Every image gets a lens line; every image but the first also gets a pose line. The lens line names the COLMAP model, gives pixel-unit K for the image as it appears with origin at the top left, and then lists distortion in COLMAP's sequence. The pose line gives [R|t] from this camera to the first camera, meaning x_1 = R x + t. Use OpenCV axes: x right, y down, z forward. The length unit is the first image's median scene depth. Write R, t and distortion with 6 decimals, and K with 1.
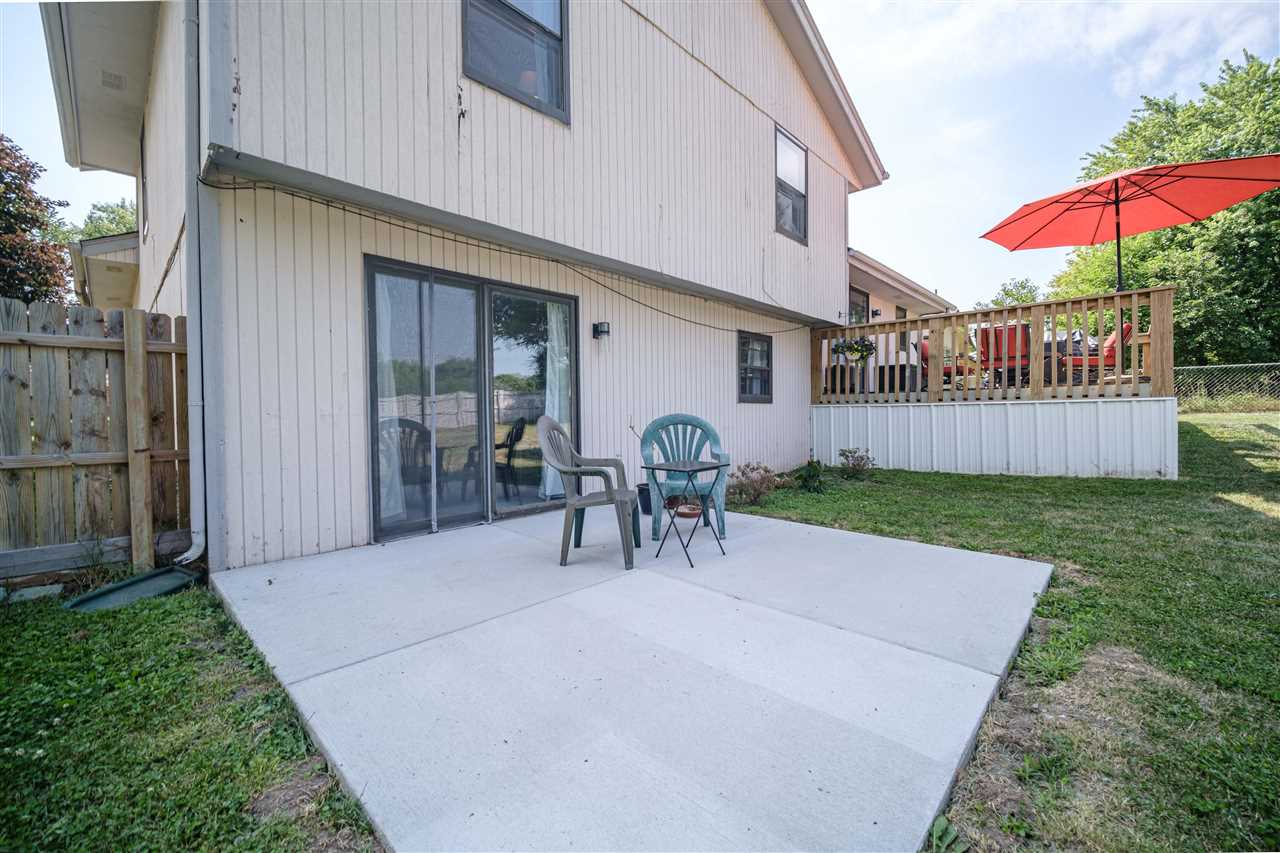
lens RADIAL K [[514.6, 0, 644.5], [0, 514.6, 421.1], [0, 0, 1]] dist [0.000801, -0.000009]
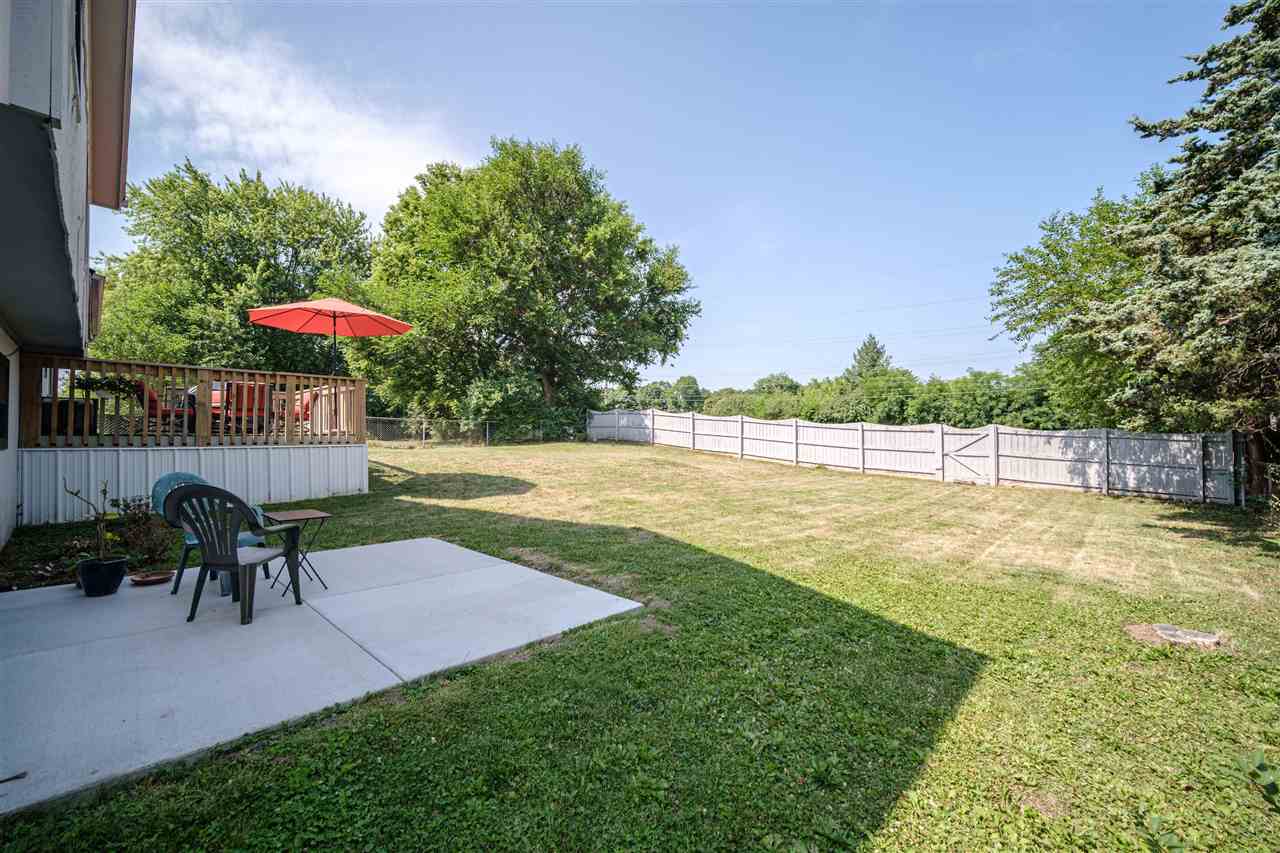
lens RADIAL K [[509.4, 0, 637.6], [0, 509.4, 421.9], [0, 0, 1]] dist [0.000167, 0.000211]
pose [[0.009479, 0.037416, 0.999255, -0.450114], [0.015722, 0.999171, -0.037562, -0.029968], [-0.999831, 0.016067, 0.008883, 0.069898]]
